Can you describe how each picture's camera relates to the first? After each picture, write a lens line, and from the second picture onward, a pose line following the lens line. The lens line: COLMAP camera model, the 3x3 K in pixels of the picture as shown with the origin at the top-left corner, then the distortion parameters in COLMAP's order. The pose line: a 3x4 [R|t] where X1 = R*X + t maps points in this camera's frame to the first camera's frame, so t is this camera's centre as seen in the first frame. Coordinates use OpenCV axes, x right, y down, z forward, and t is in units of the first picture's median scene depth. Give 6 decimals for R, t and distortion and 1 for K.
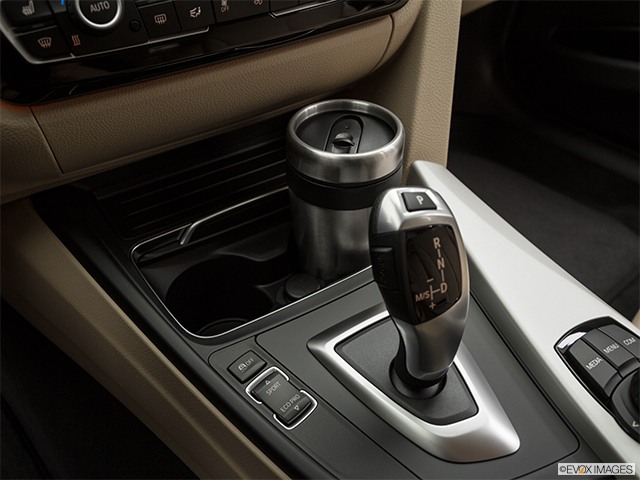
lens RADIAL K [[503.5, 0, 320.0], [0, 503.5, 240.0], [0, 0, 1]] dist [0.000463, 0.000085]
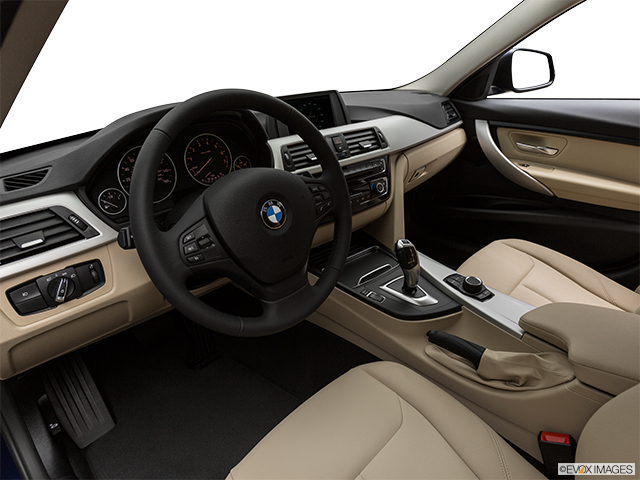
lens RADIAL K [[360.0, 0, 320.0], [0, 360.0, 240.0], [0, 0, 1]] dist [-0.000181, -0.000014]
pose [[0.997484, -0.062132, 0.034122, -0.560630], [0.068931, 0.962466, -0.262503, 0.576011], [-0.016532, 0.264194, 0.964328, -1.757468]]
